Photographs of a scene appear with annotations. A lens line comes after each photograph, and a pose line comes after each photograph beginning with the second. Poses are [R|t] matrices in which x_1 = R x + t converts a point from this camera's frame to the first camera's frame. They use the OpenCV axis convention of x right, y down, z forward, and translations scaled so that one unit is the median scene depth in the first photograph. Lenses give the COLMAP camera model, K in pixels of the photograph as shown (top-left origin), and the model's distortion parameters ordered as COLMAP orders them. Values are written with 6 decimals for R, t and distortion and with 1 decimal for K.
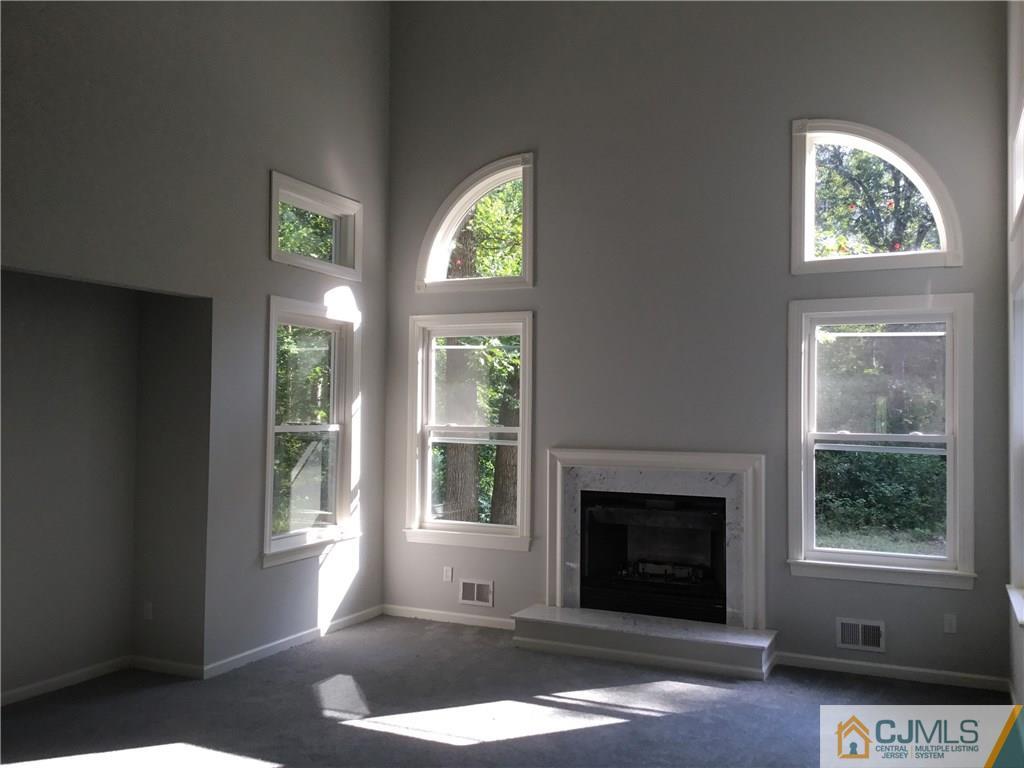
lens RADIAL K [[913.5, 0, 512.0], [0, 913.5, 384.0], [0, 0, 1]] dist [0.126453, -0.226258]
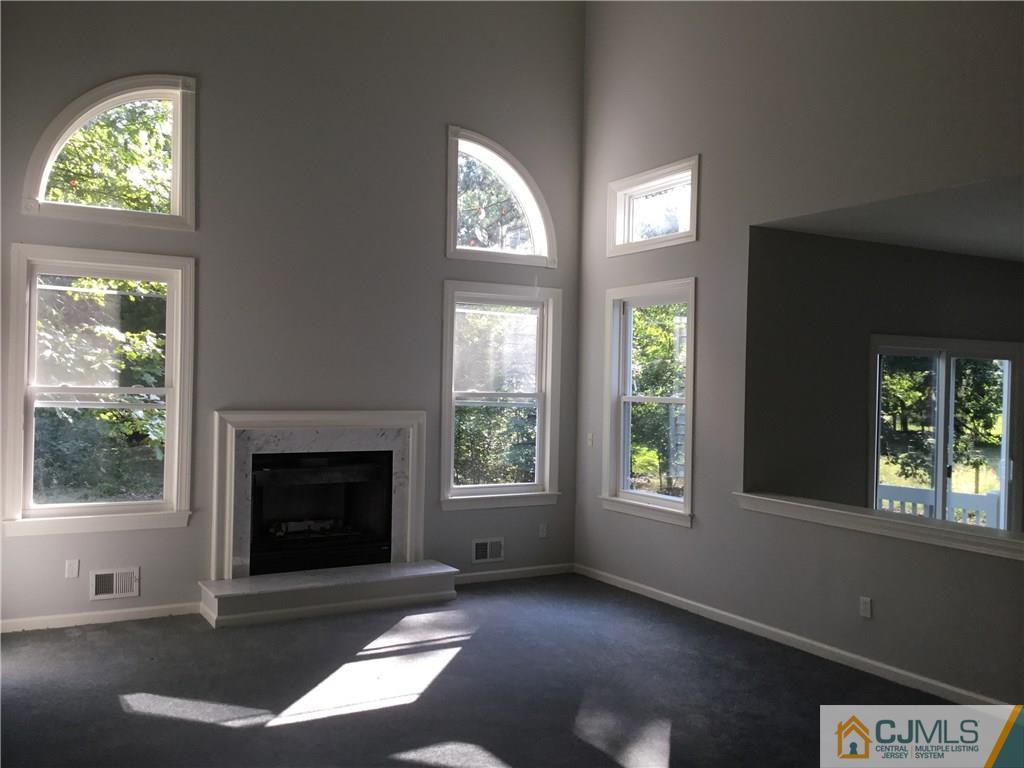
lens RADIAL K [[913.5, 0, 512.0], [0, 913.5, 384.0], [0, 0, 1]] dist [0.126453, -0.226258]
pose [[0.579116, -0.000998, 0.815245, -0.594986], [-0.038075, 0.998875, 0.028270, 0.006274], [-0.814356, -0.047412, 0.578426, 0.246538]]
